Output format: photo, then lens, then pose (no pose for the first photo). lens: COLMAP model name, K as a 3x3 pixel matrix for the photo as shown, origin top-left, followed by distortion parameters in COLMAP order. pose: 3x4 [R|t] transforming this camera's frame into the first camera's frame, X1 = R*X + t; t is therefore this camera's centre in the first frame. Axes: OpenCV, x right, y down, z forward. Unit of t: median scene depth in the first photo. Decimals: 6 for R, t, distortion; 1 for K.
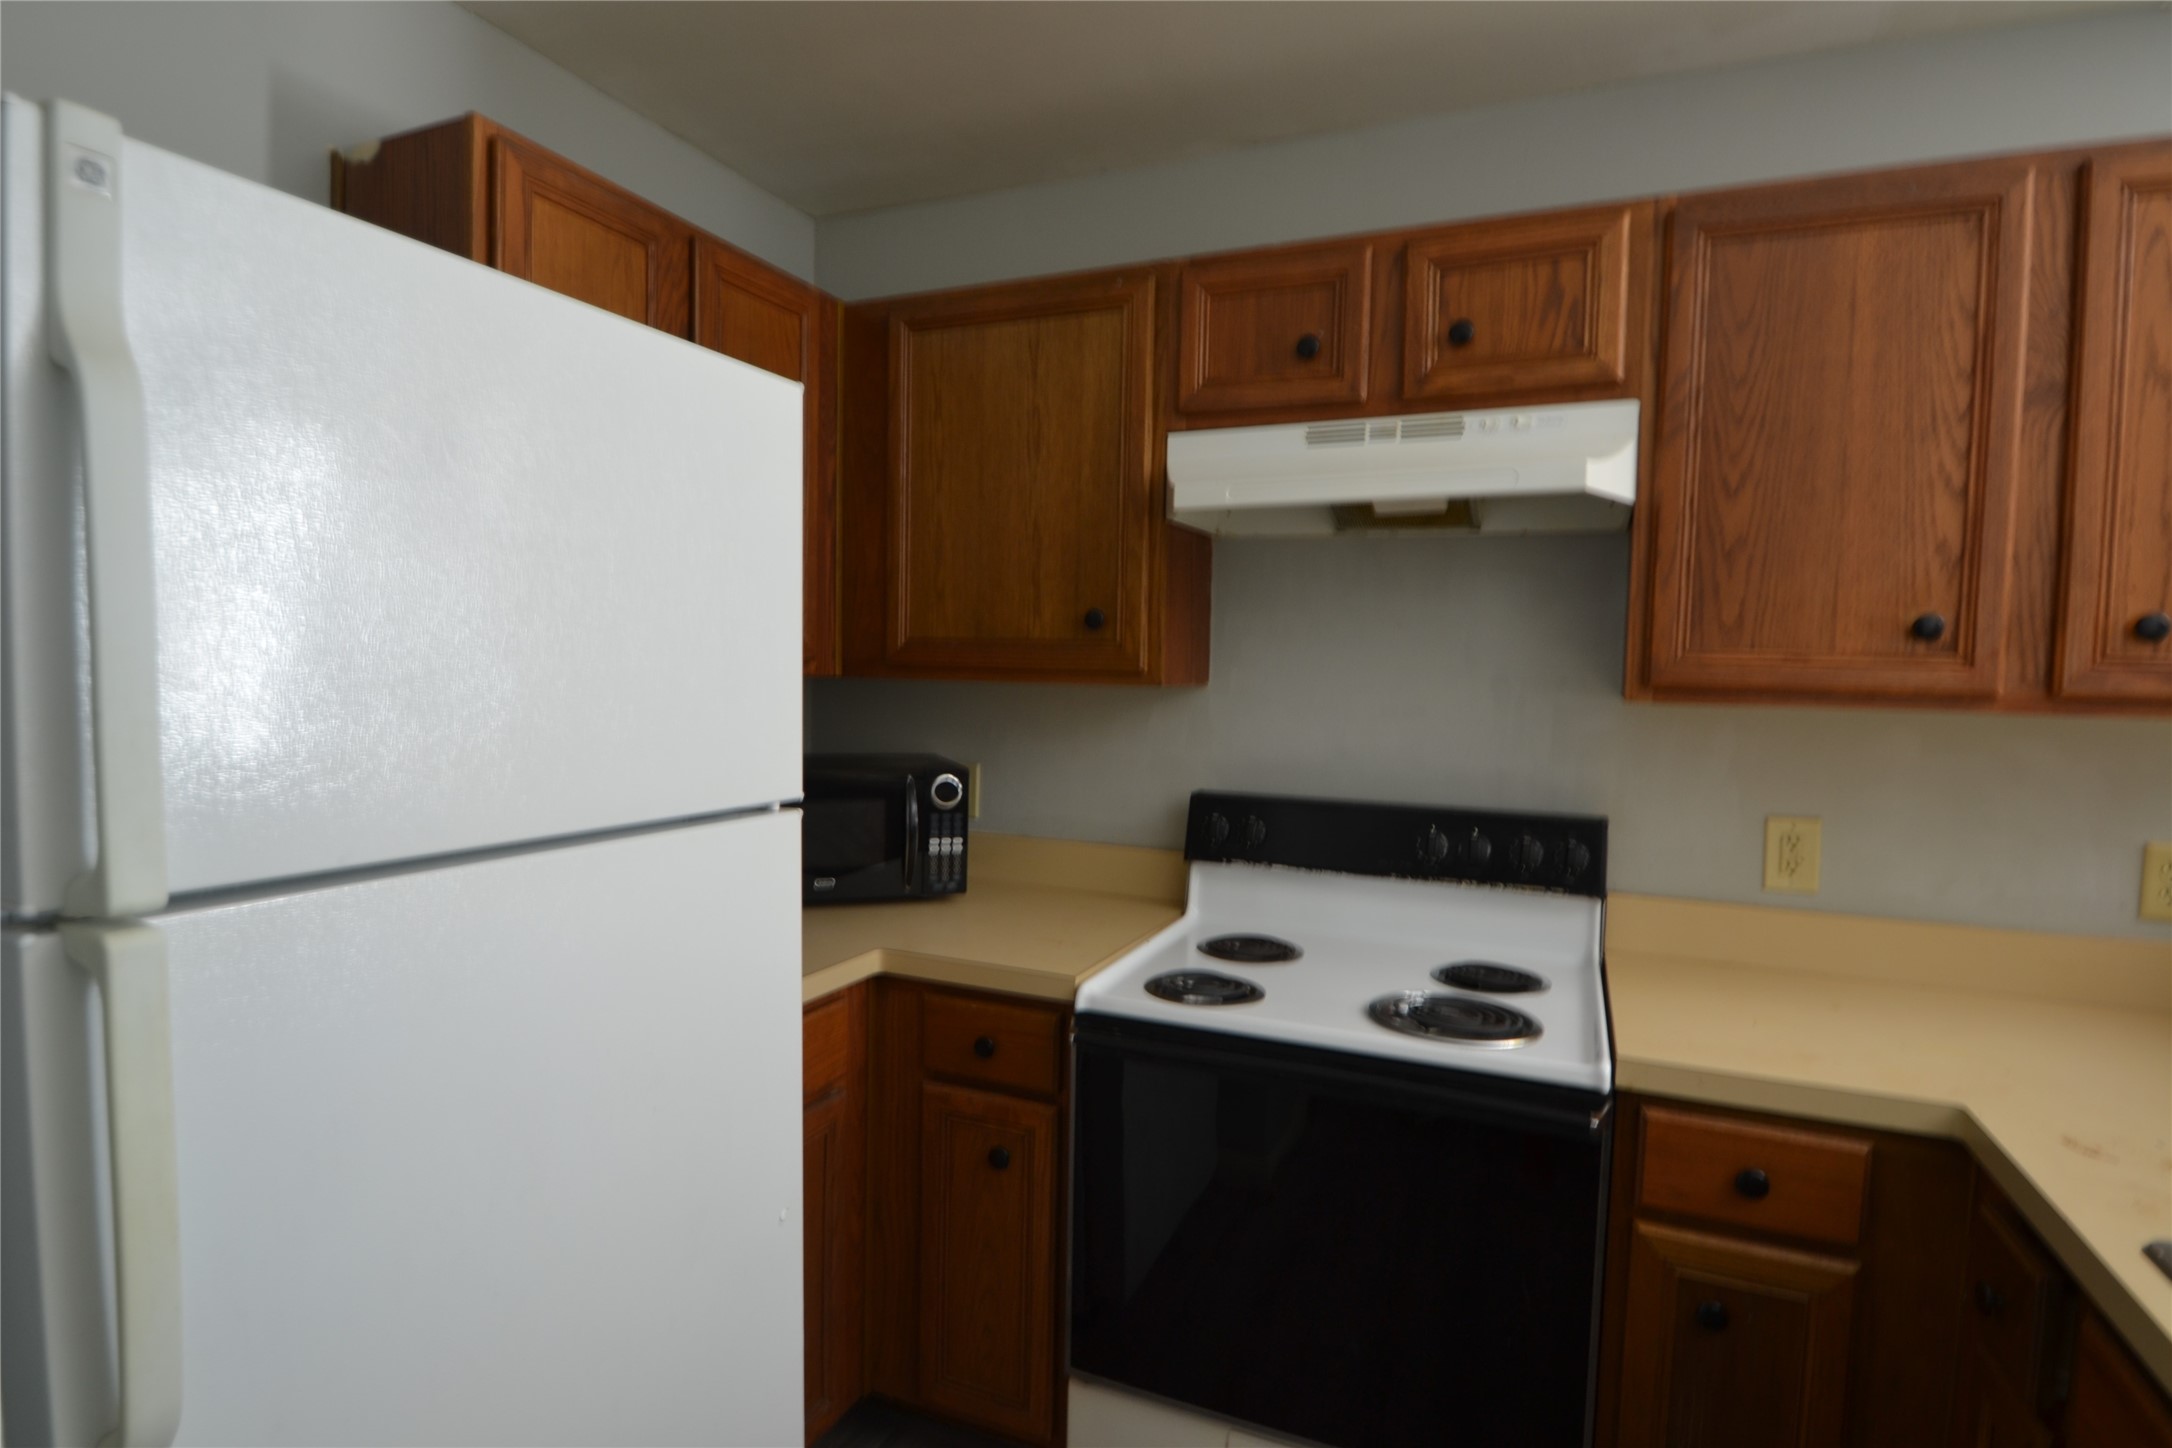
lens RADIAL K [[1111.0, 0, 1077.1], [0, 1111.0, 734.9], [0, 0, 1]] dist [-0.000303, -0.018692]
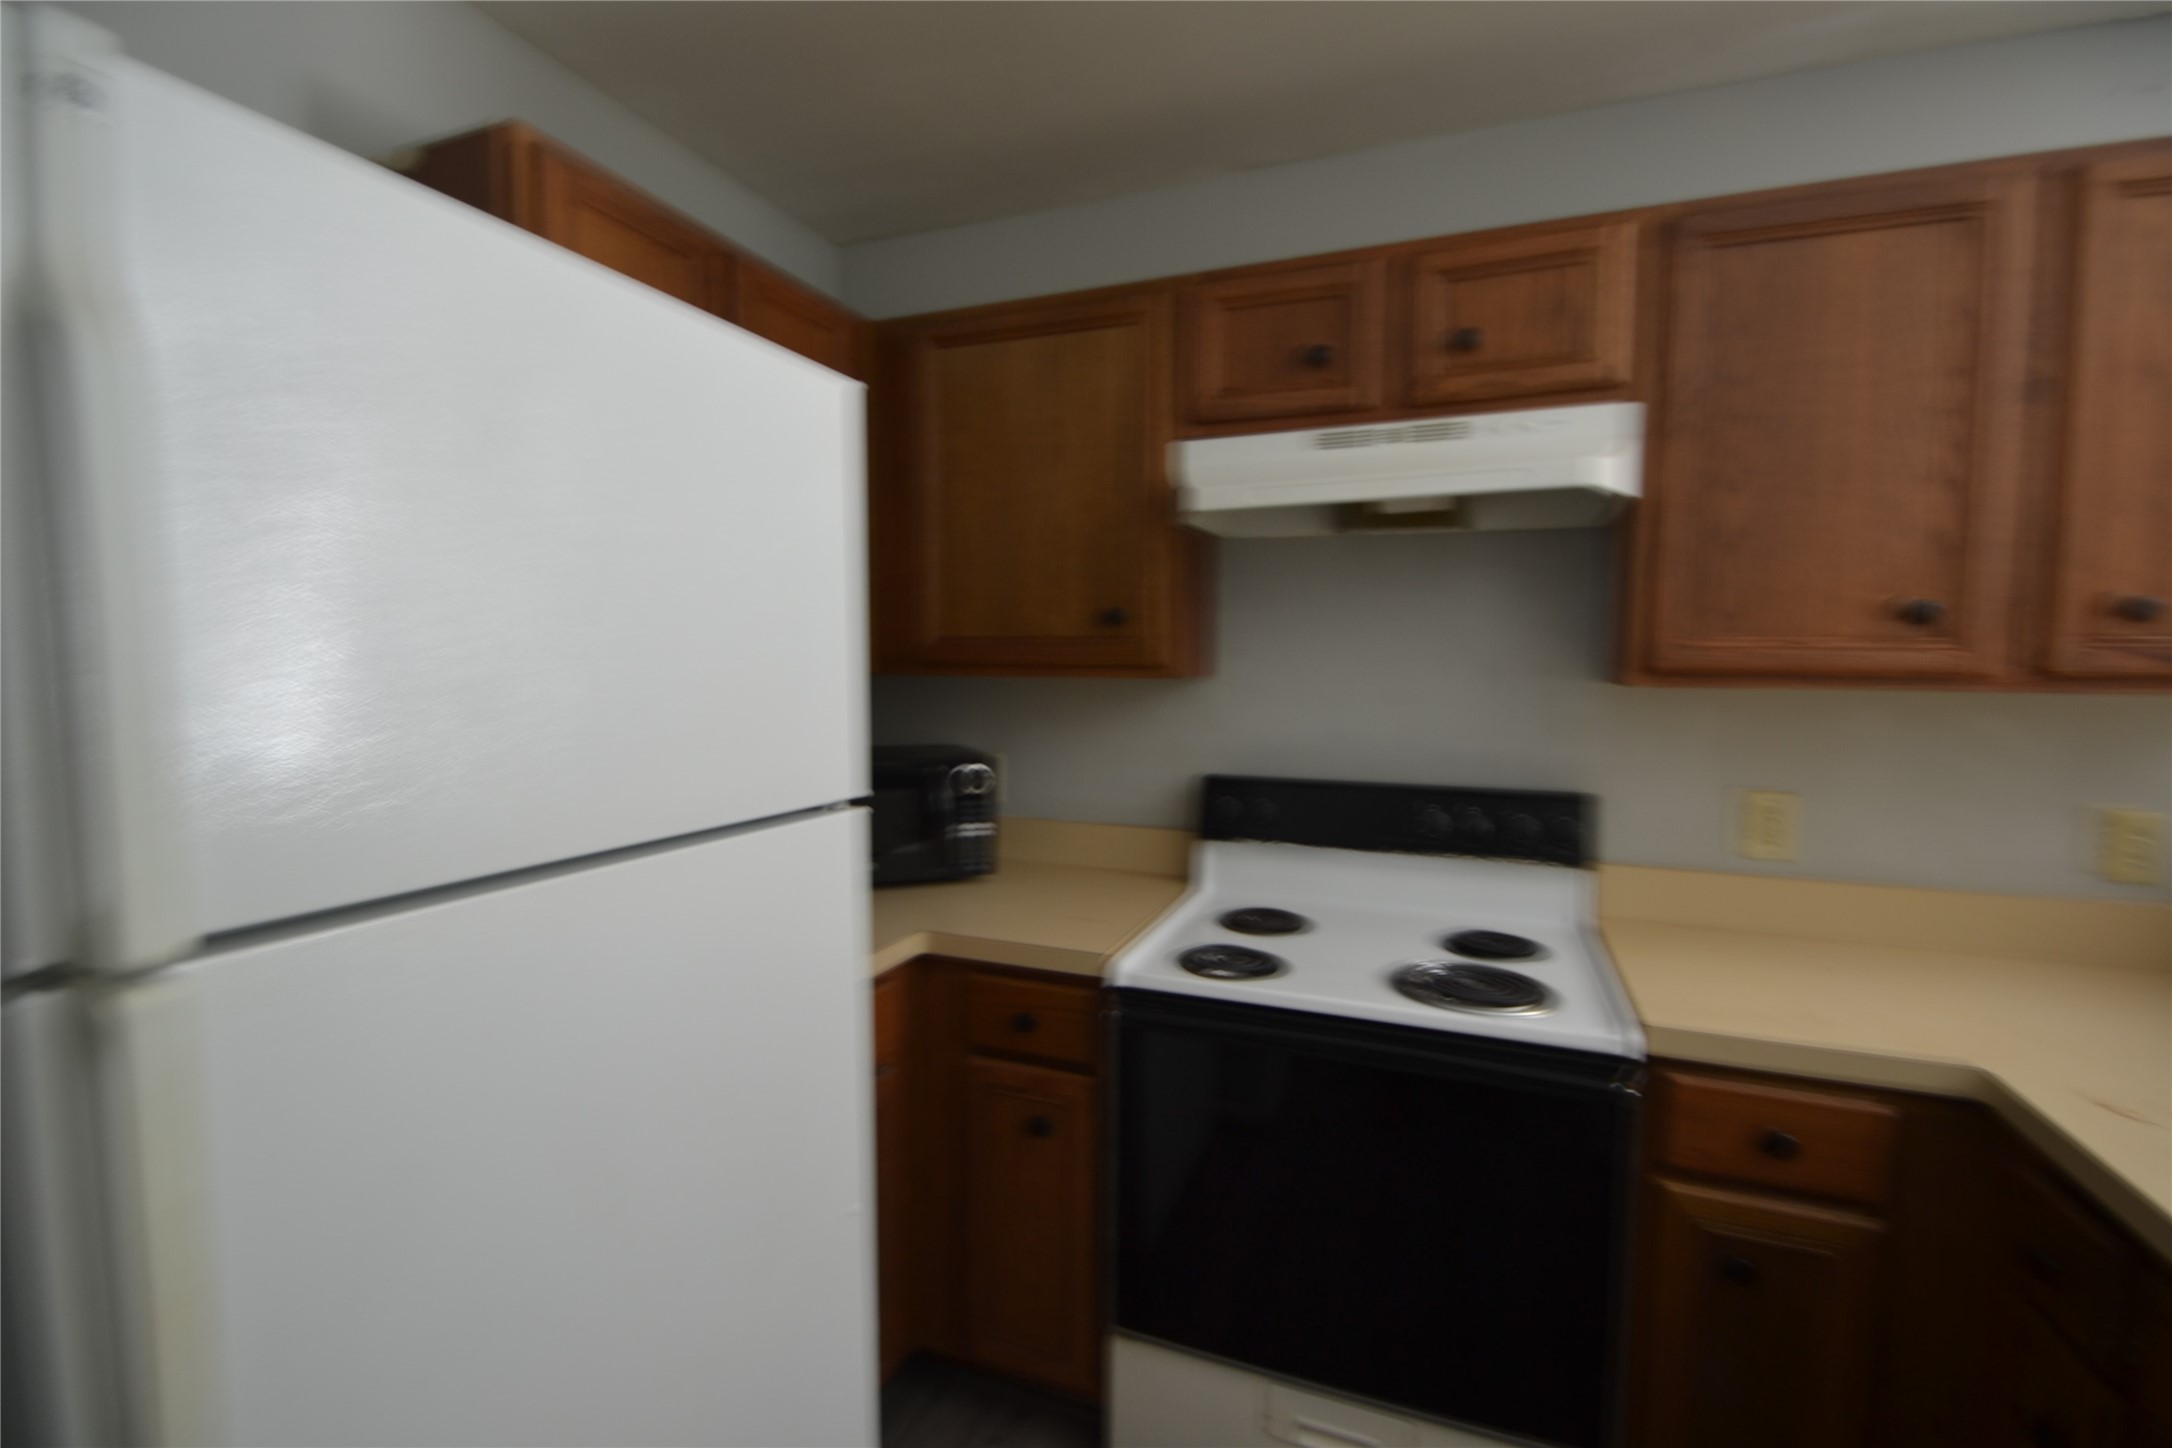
lens RADIAL K [[969.7, 0, 1075.4], [0, 969.7, 729.2], [0, 0, 1]] dist [0.009566, -0.014396]
pose [[0.999511, -0.016648, 0.026459, -0.059607], [0.016399, 0.999820, 0.009583, -0.006097], [-0.026614, -0.009144, 0.999604, 0.085294]]
